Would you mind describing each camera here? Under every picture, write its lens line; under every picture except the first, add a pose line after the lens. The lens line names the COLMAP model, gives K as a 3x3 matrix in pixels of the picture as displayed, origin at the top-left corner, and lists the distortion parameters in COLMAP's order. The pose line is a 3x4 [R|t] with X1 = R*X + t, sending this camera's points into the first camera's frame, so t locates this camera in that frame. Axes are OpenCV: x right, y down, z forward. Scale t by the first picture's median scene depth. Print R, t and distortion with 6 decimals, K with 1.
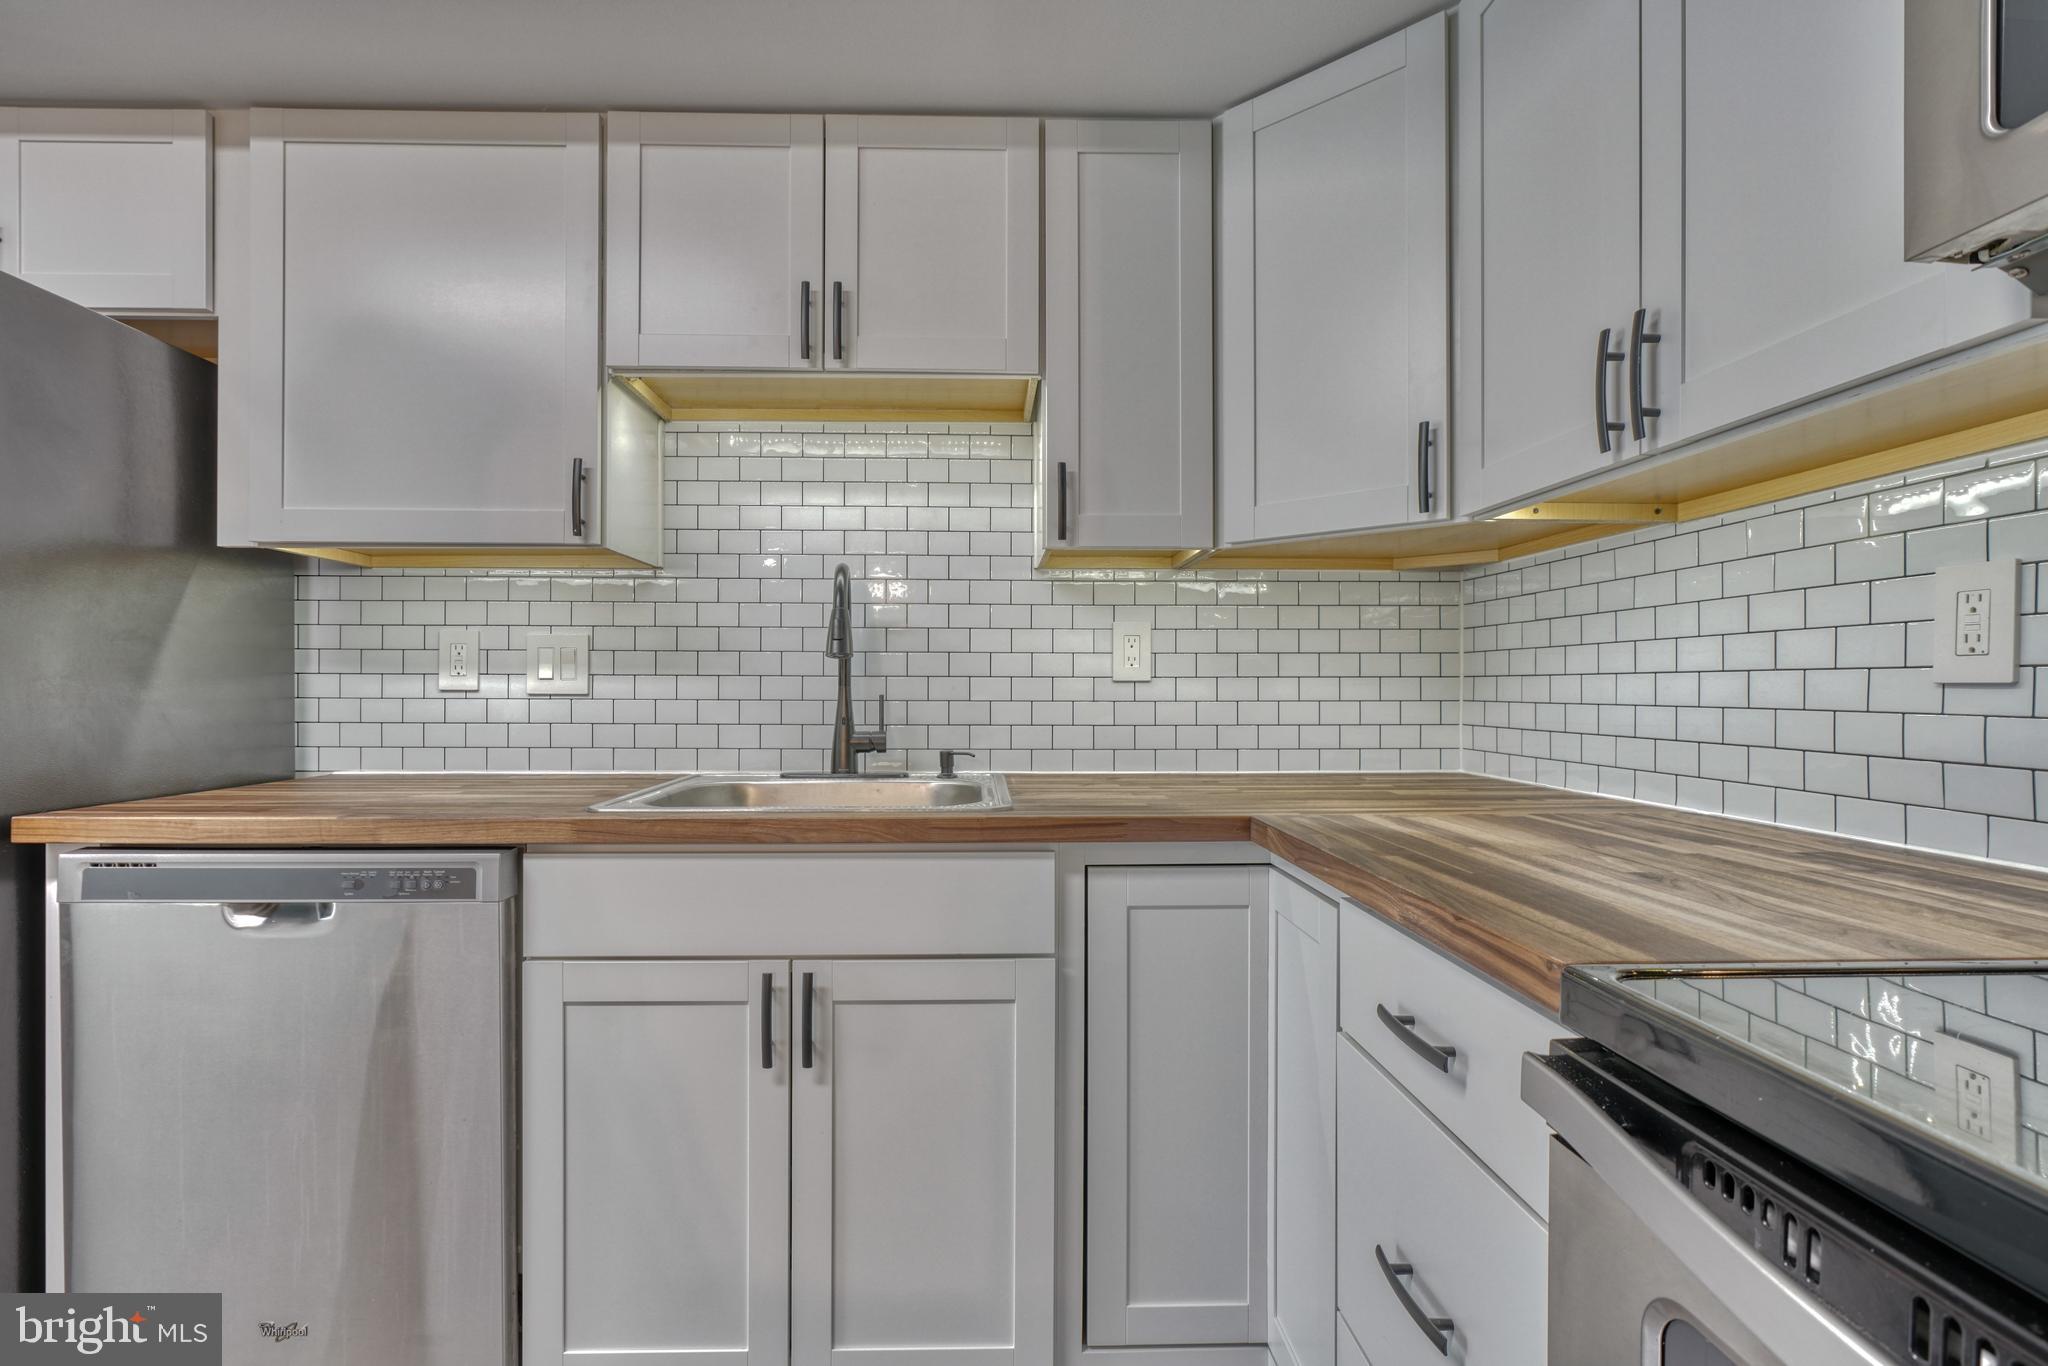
lens RADIAL K [[924.7, 0, 1011.1], [0, 924.7, 687.8], [0, 0, 1]] dist [-0.013947, 0.005671]
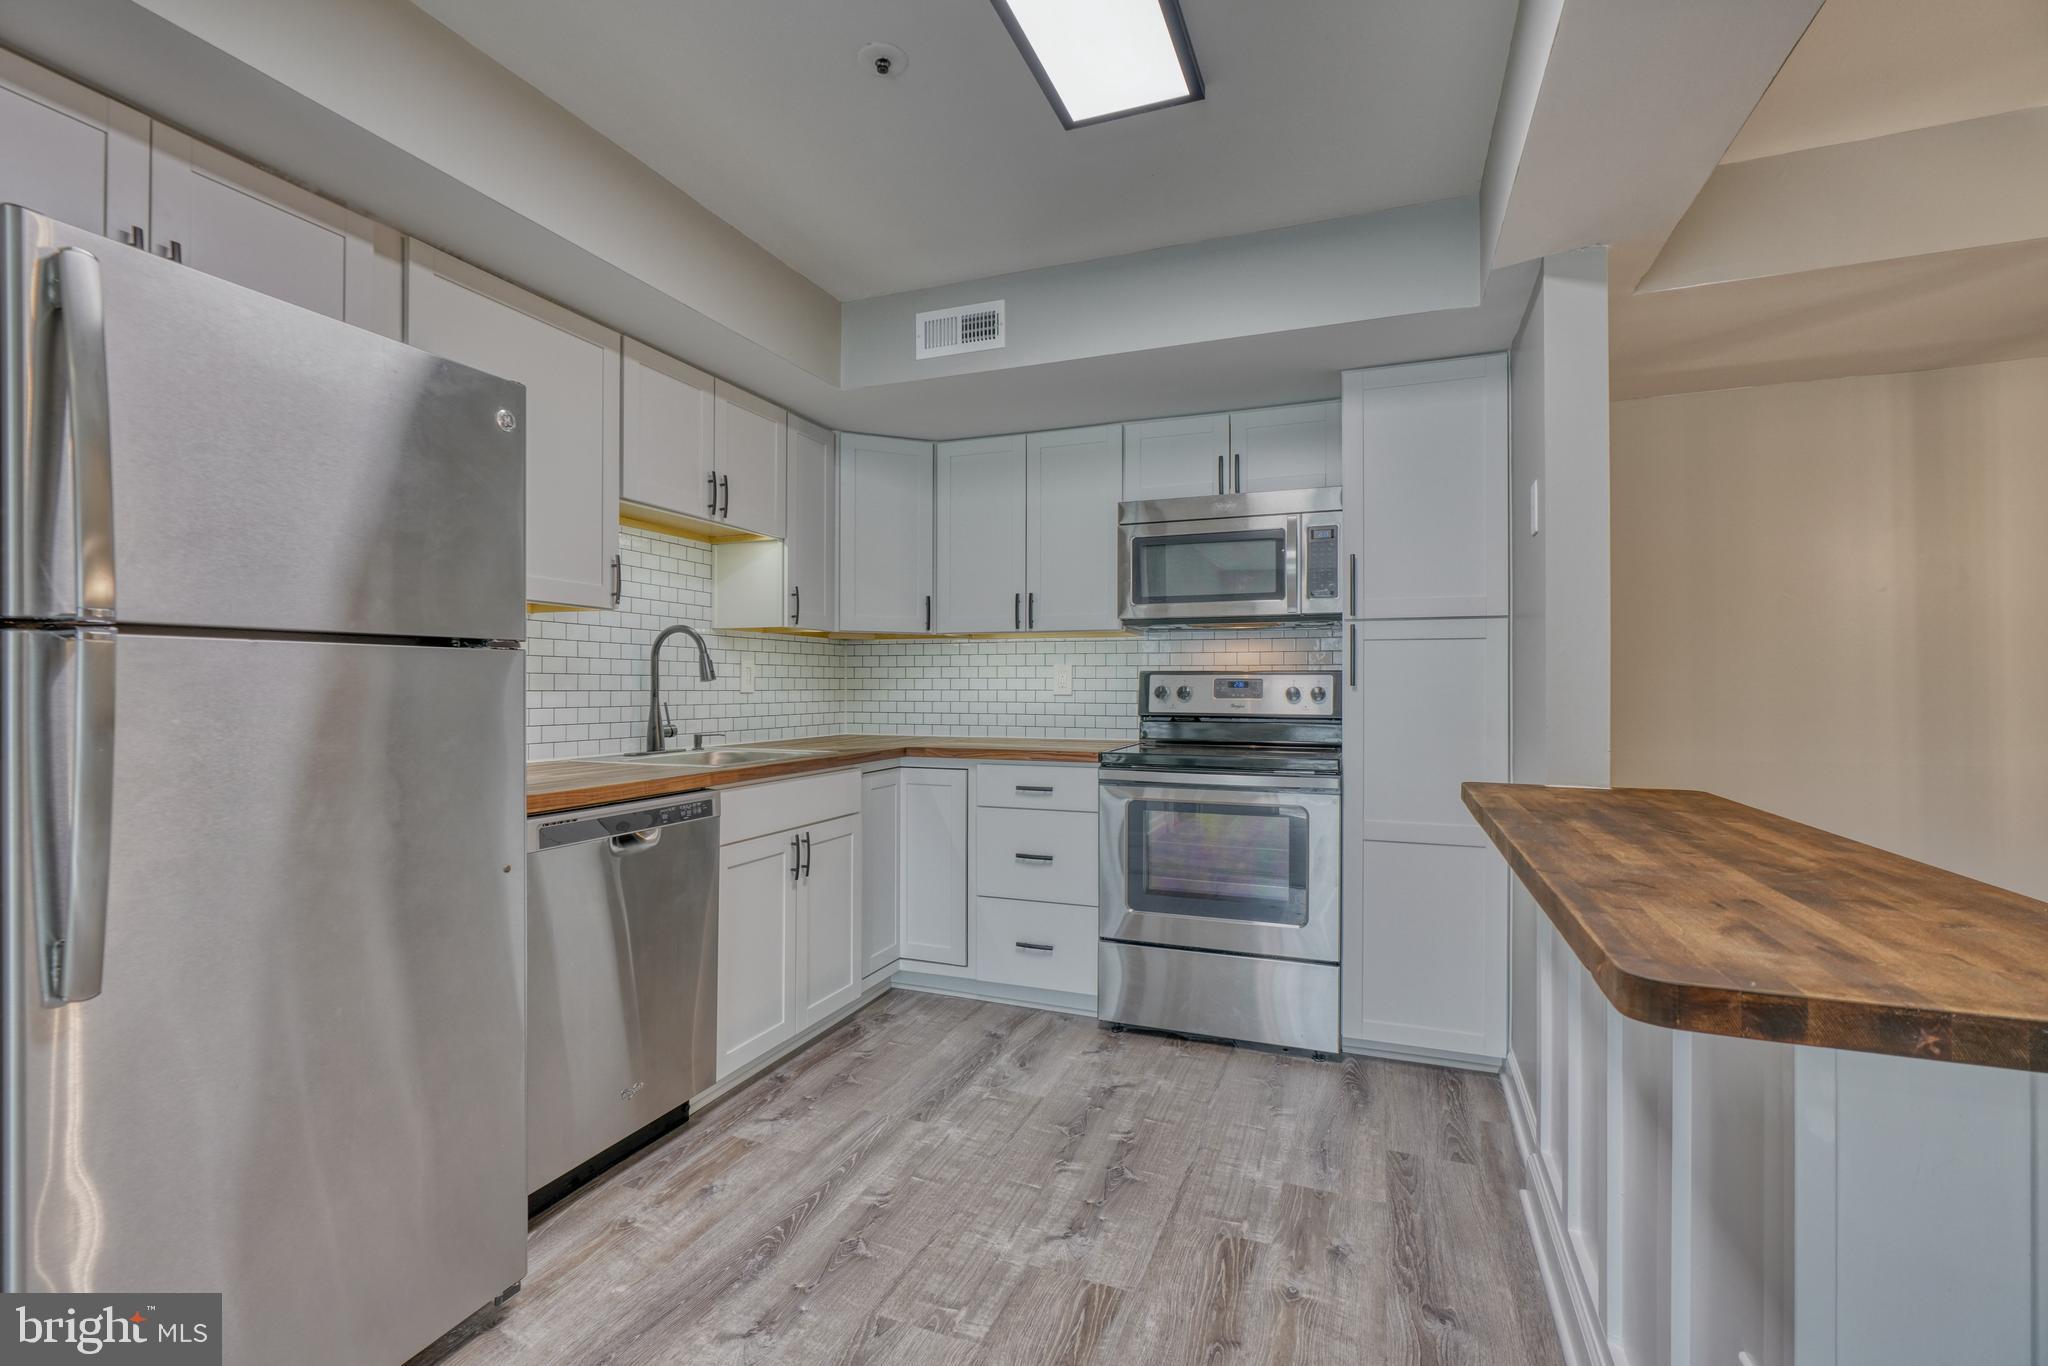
lens RADIAL K [[924.7, 0, 1006.2], [0, 924.7, 681.8], [0, 0, 1]] dist [-0.013947, 0.005671]
pose [[0.394487, 0.003367, 0.918895, -1.379563], [-0.000707, 0.999994, -0.003361, -0.023394], [-0.918901, 0.000677, 0.394487, -0.190345]]
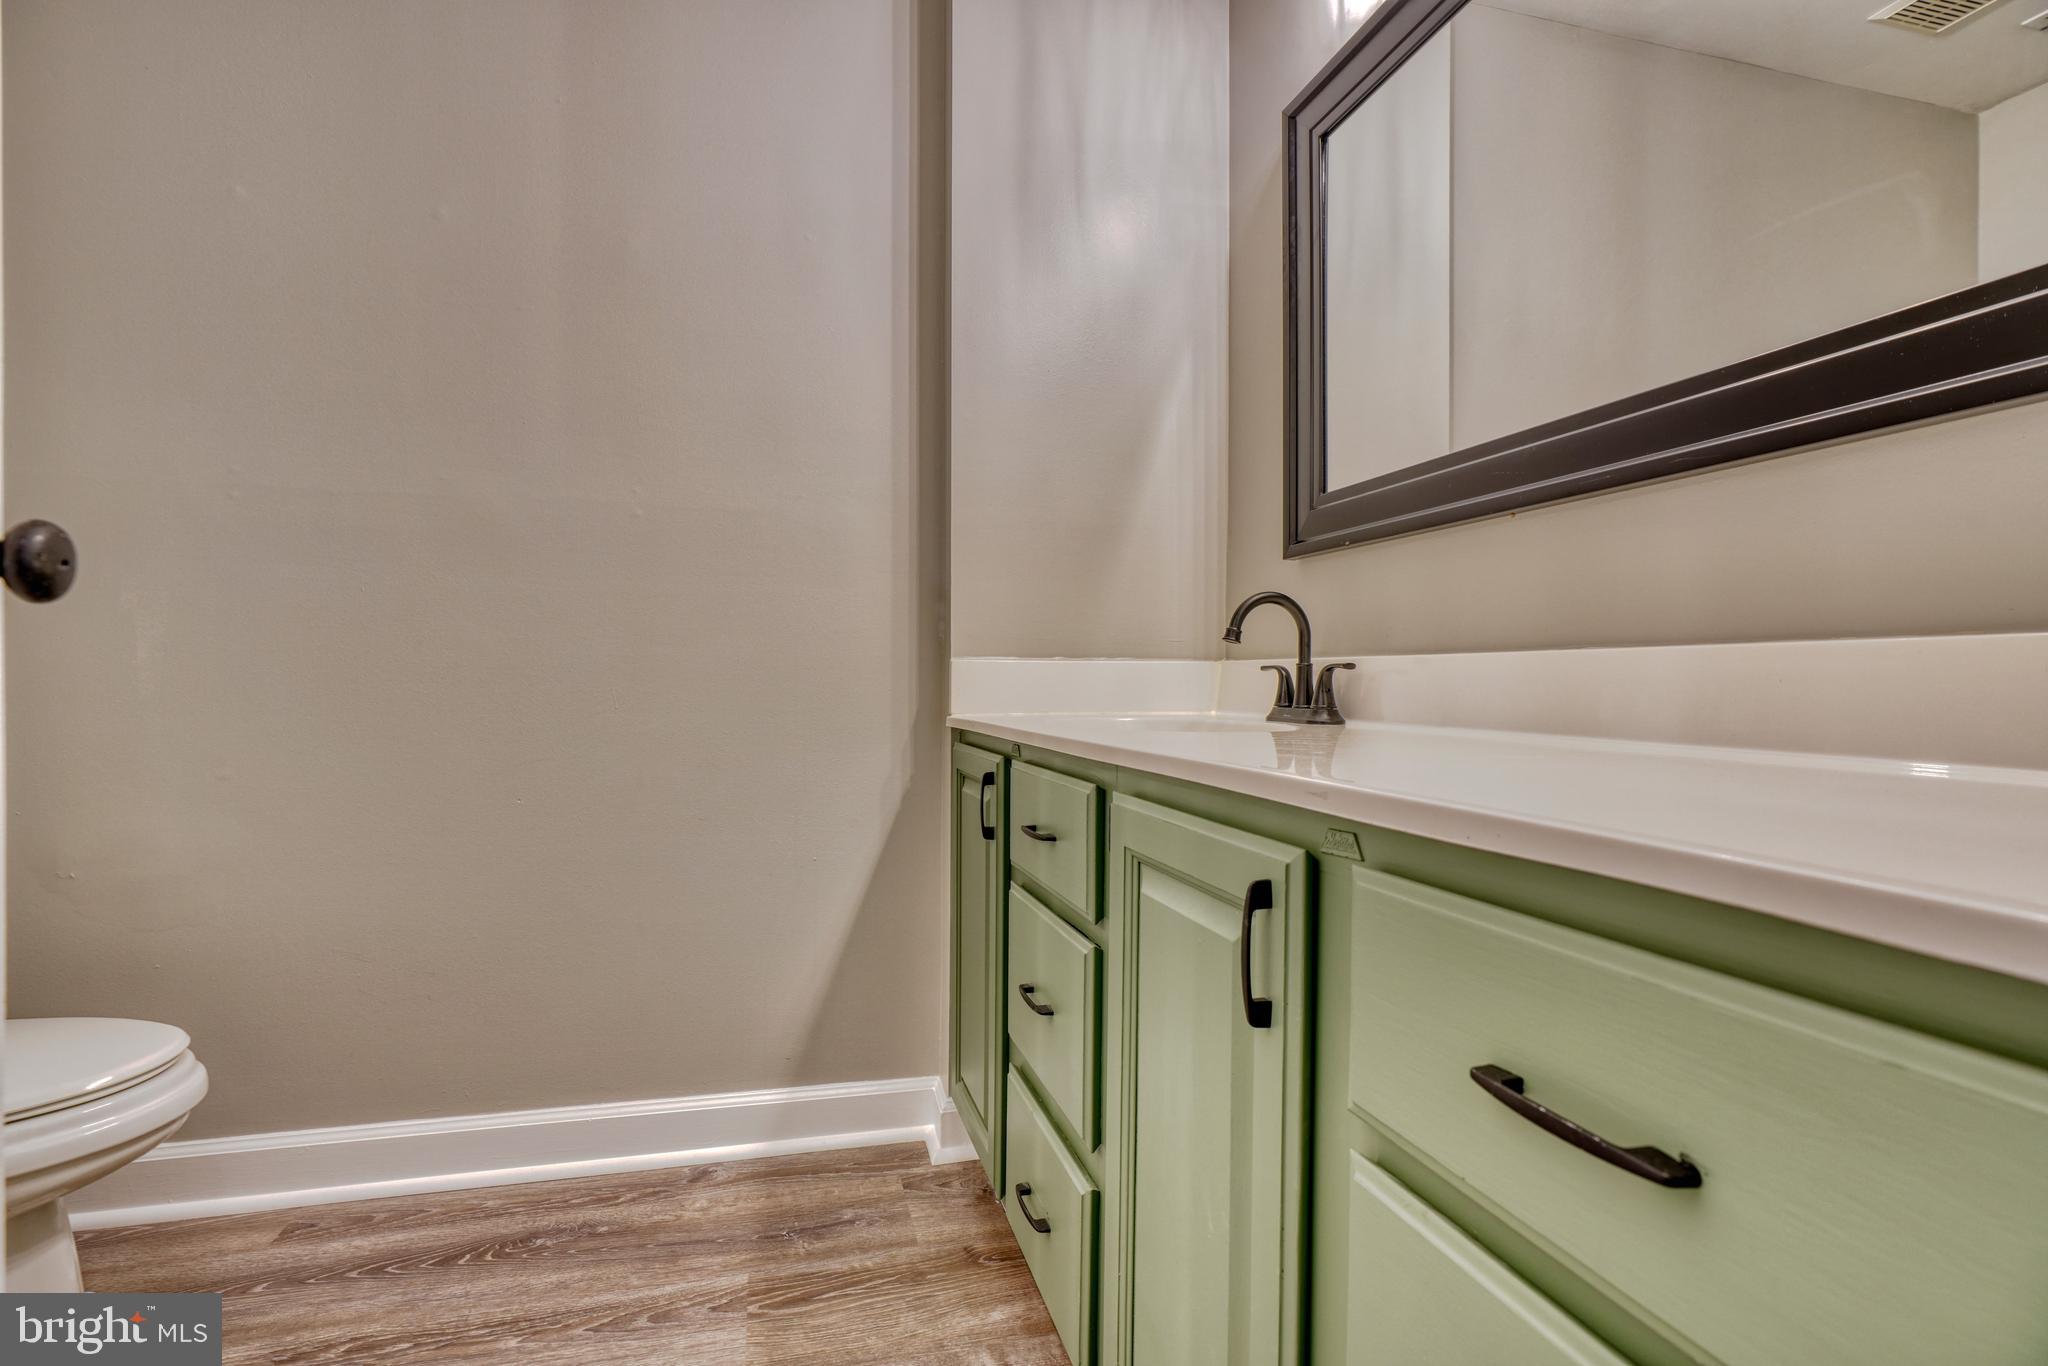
lens RADIAL K [[924.7, 0, 1007.3], [0, 924.7, 688.2], [0, 0, 1]] dist [-0.013947, 0.005671]
pose [[-0.971535, -0.008685, -0.236738, -0.771917], [-0.012305, 0.999829, 0.013817, 0.122016], [0.236577, 0.016337, -0.971475, 1.239348]]
